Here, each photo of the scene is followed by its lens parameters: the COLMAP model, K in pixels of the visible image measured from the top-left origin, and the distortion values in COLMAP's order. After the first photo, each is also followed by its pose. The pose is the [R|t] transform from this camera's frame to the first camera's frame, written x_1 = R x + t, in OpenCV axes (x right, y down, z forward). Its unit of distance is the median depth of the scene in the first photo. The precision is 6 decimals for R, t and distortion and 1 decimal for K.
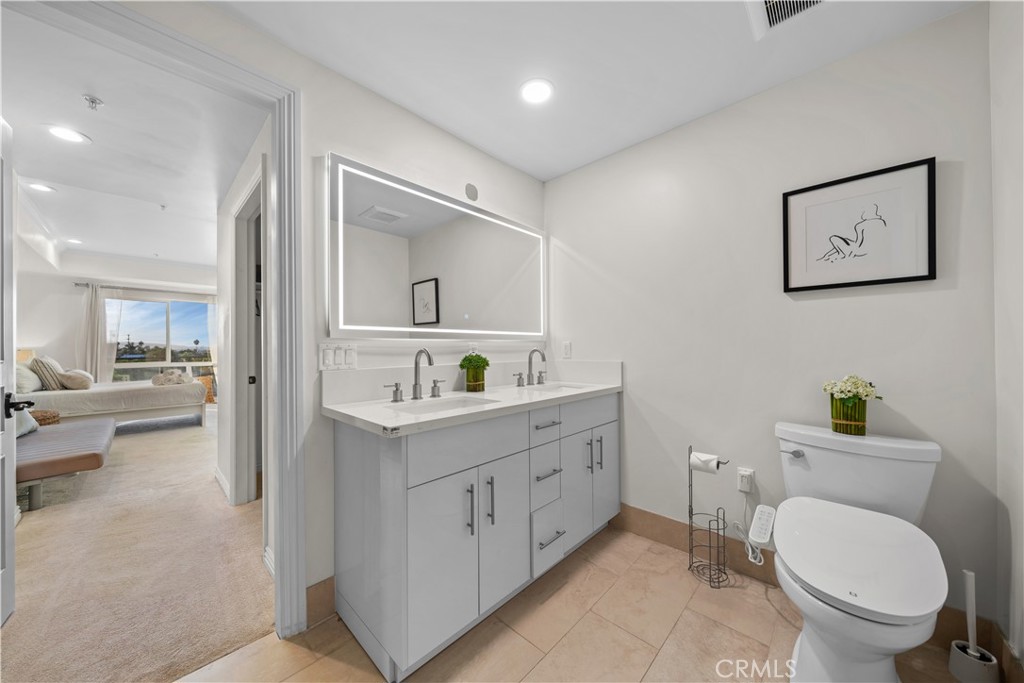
lens RADIAL K [[355.4, 0, 510.6], [0, 355.4, 344.9], [0, 0, 1]] dist [0.002474, 0.000004]
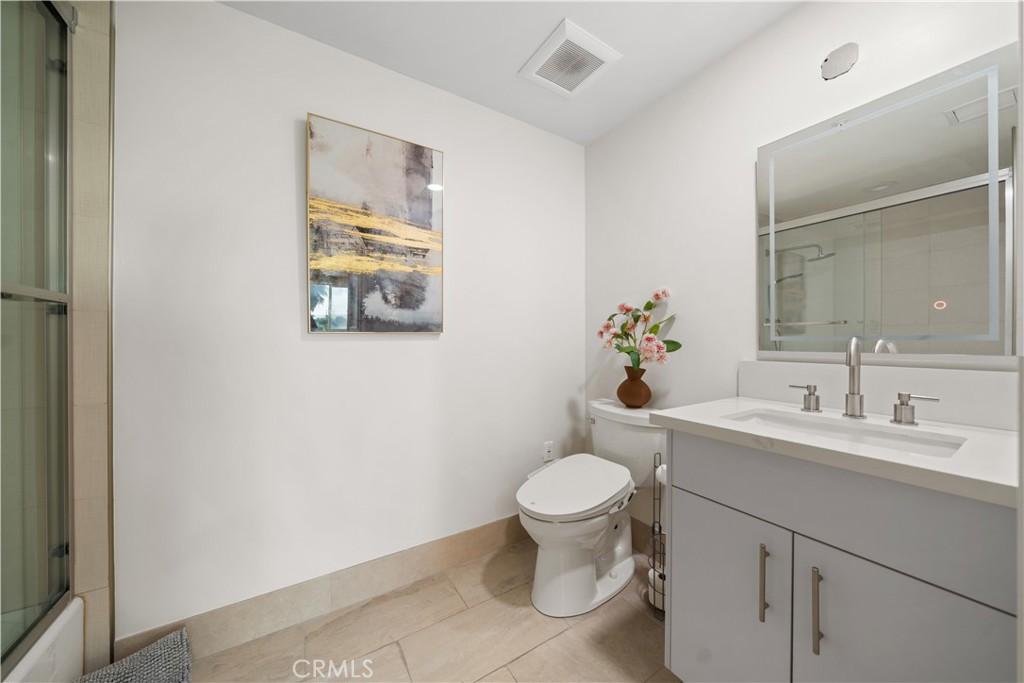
lens RADIAL K [[355.4, 0, 513.3], [0, 355.4, 340.7], [0, 0, 1]] dist [0.002474, 0.000004]
pose [[-0.244971, 0.013251, -0.969440, 0.503600], [0.008694, 0.999896, 0.011470, 0.003257], [0.969491, -0.005619, -0.245061, 0.561465]]
